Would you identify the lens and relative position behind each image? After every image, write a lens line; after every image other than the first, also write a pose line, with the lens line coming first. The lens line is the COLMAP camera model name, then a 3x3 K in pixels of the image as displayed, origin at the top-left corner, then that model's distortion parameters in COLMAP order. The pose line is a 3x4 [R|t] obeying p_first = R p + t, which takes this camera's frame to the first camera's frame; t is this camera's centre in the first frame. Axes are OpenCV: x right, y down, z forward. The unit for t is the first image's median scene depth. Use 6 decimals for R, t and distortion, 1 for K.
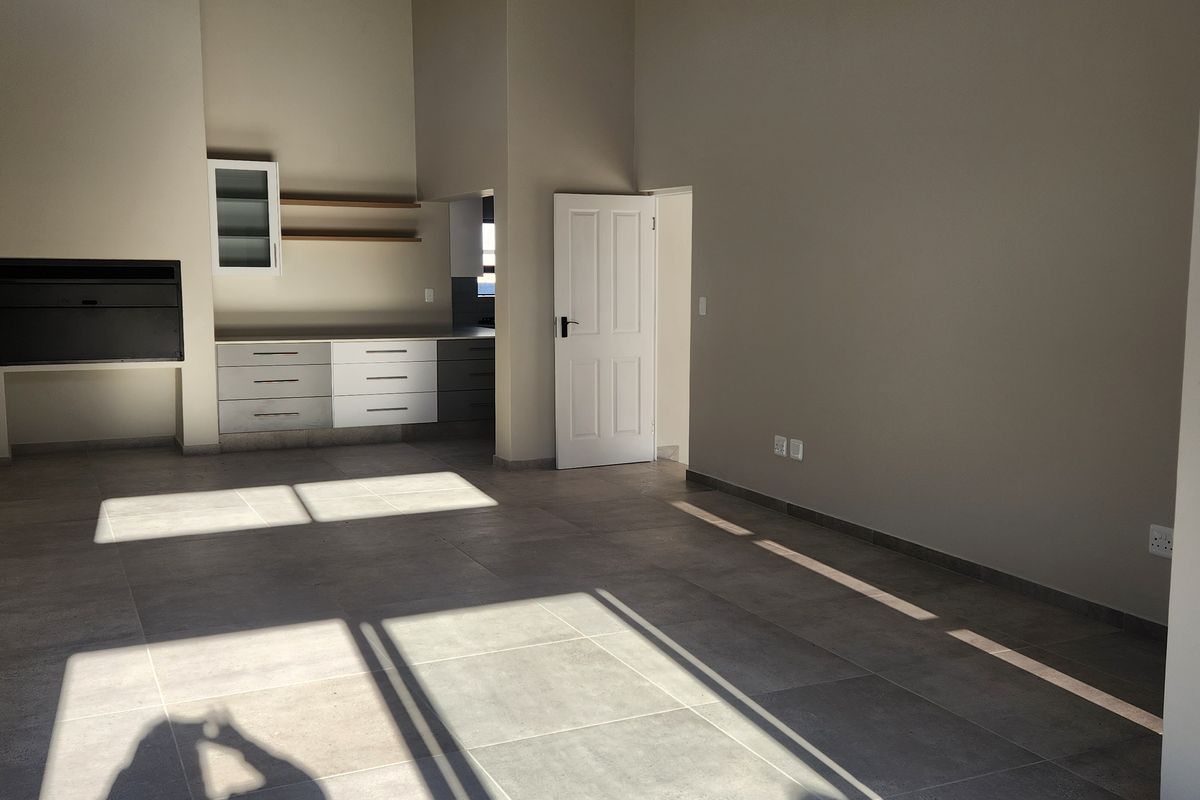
lens RADIAL K [[1134.7, 0, 592.1], [0, 1134.7, 401.1], [0, 0, 1]] dist [0.087388, -0.116623]
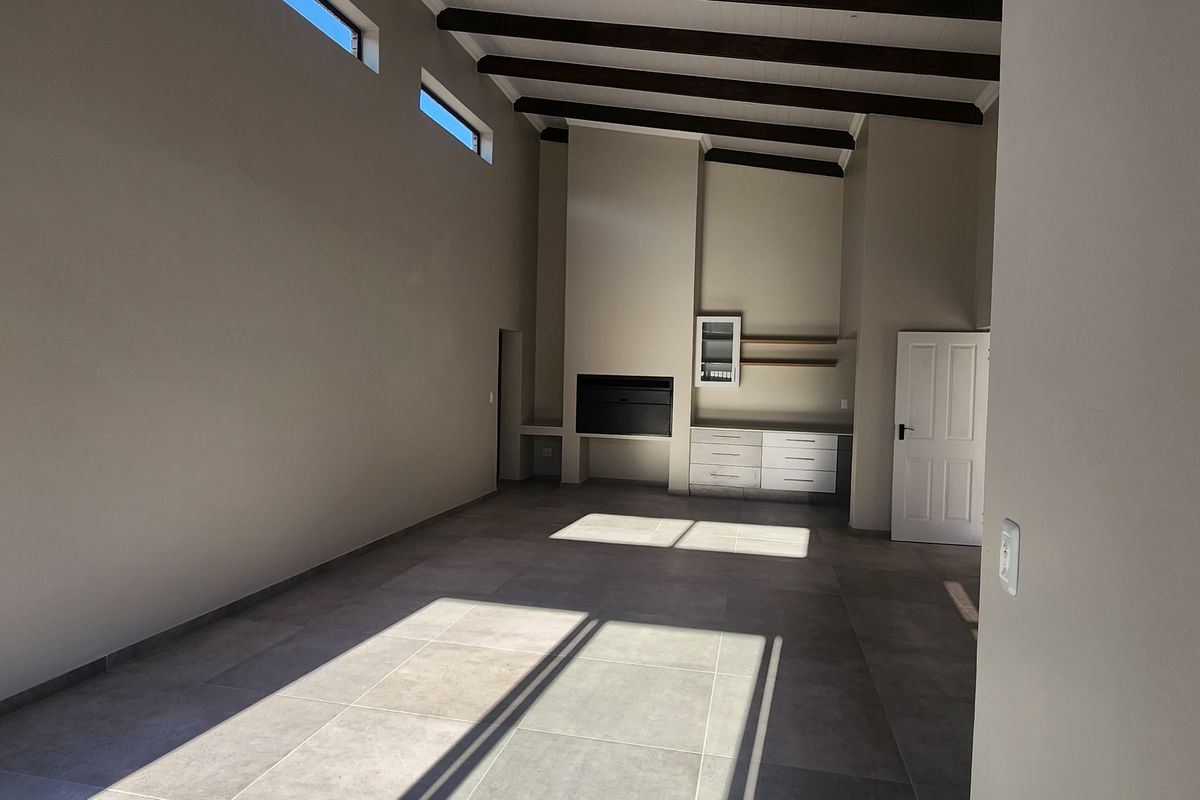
lens RADIAL K [[703.3, 0, 606.8], [0, 703.3, 399.4], [0, 0, 1]] dist [-0.003530, -0.003008]
pose [[0.786229, 0.039638, -0.616663, 0.207795], [-0.096210, 0.993623, -0.058797, -0.022222], [0.610400, 0.105557, 0.785028, 0.151149]]
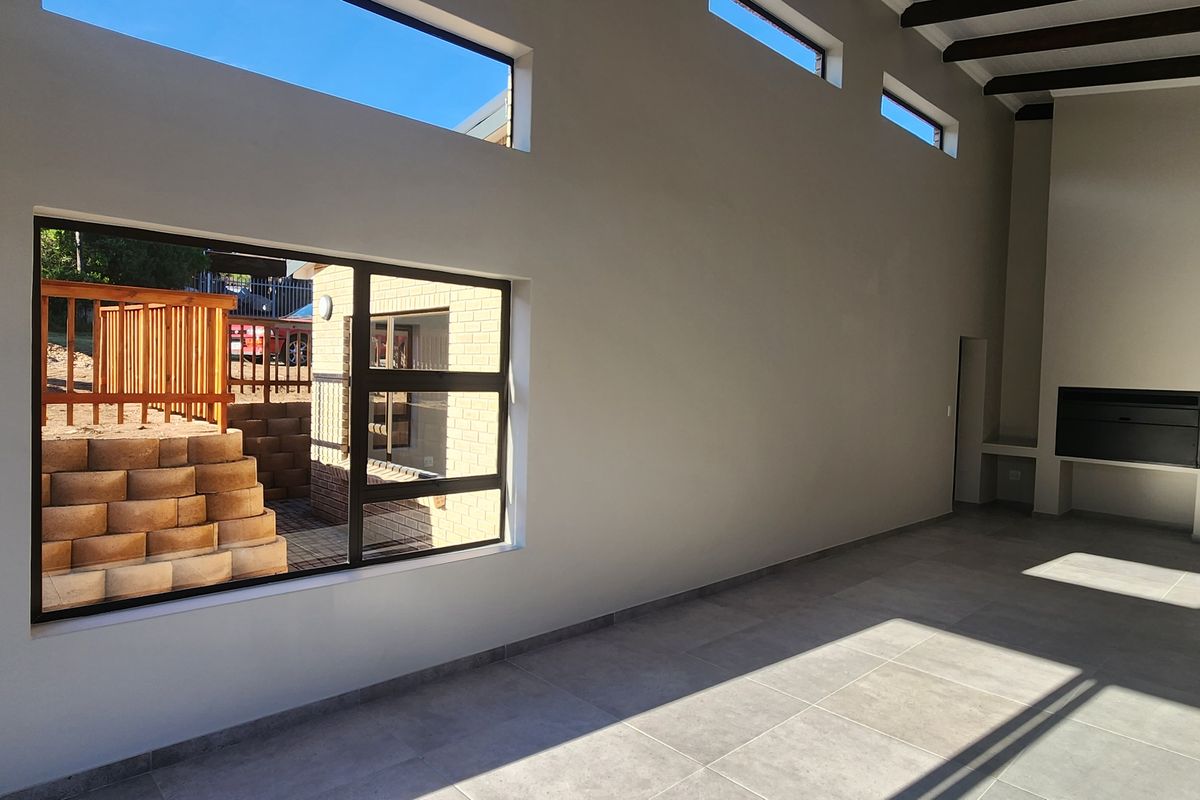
lens RADIAL K [[703.3, 0, 606.8], [0, 703.3, 399.4], [0, 0, 1]] dist [-0.003530, -0.003008]
pose [[0.300967, 0.043345, -0.952649, 0.202917], [-0.141388, 0.989954, 0.000374, -0.019790], [0.943095, 0.134580, 0.304072, 0.131330]]
